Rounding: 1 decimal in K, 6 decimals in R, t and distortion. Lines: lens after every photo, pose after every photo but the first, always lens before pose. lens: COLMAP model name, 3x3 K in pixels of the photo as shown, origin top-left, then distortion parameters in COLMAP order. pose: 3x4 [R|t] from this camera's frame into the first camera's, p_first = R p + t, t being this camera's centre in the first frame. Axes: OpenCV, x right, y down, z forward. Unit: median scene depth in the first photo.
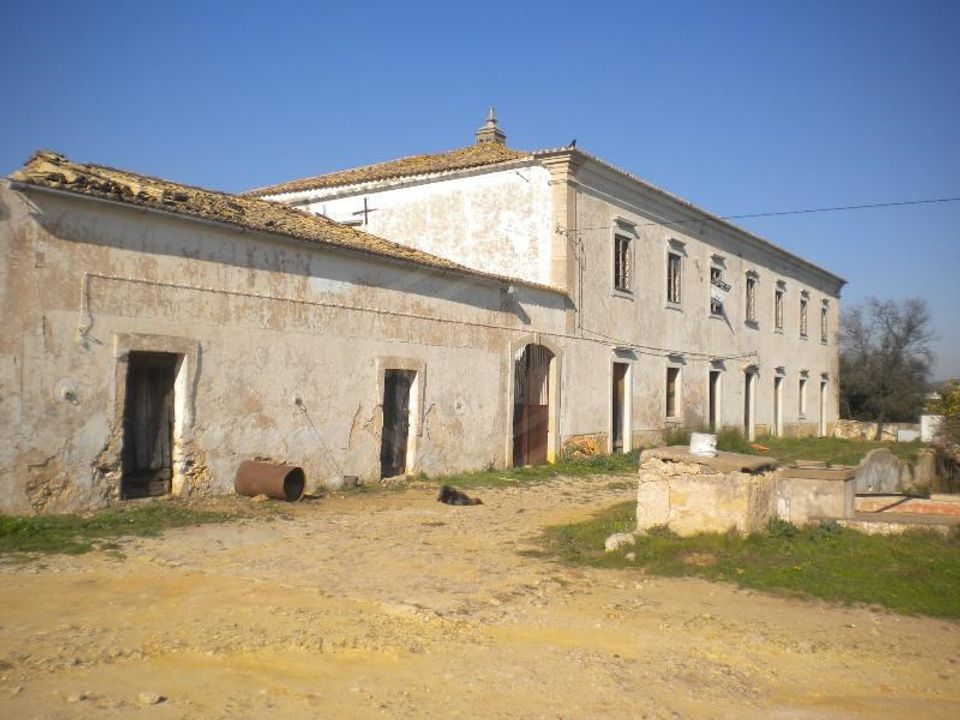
lens RADIAL K [[1039.0, 0, 482.7], [0, 1039.0, 355.3], [0, 0, 1]] dist [-0.018920, 0.000000]
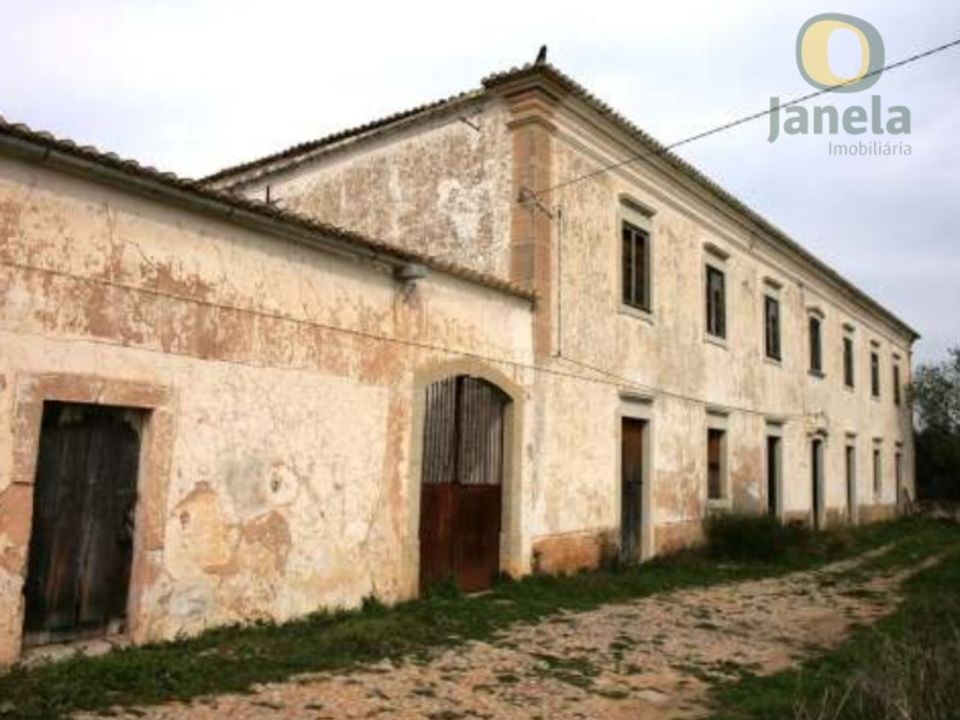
lens RADIAL K [[845.1, 0, 477.6], [0, 845.1, 365.3], [0, 0, 1]] dist [-0.075150, 0.002811]
pose [[0.995756, -0.005266, -0.091879, 0.091198], [-0.002497, 0.996448, -0.084177, 0.020613], [0.091996, 0.084050, 0.992206, 0.507364]]
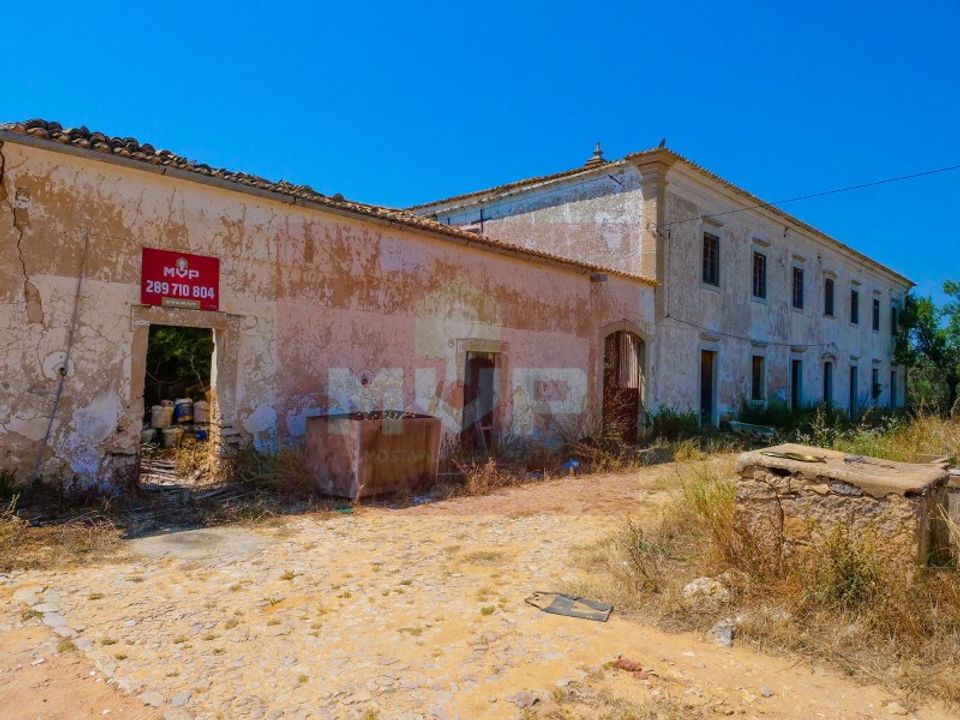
lens RADIAL K [[698.2, 0, 480.5], [0, 698.2, 351.5], [0, 0, 1]] dist [0.003948, 0.003074]
pose [[0.983128, 0.001685, -0.182909, 0.033796], [-0.002174, 0.999995, -0.002473, 0.011727], [0.182904, 0.002829, 0.983127, 0.252945]]
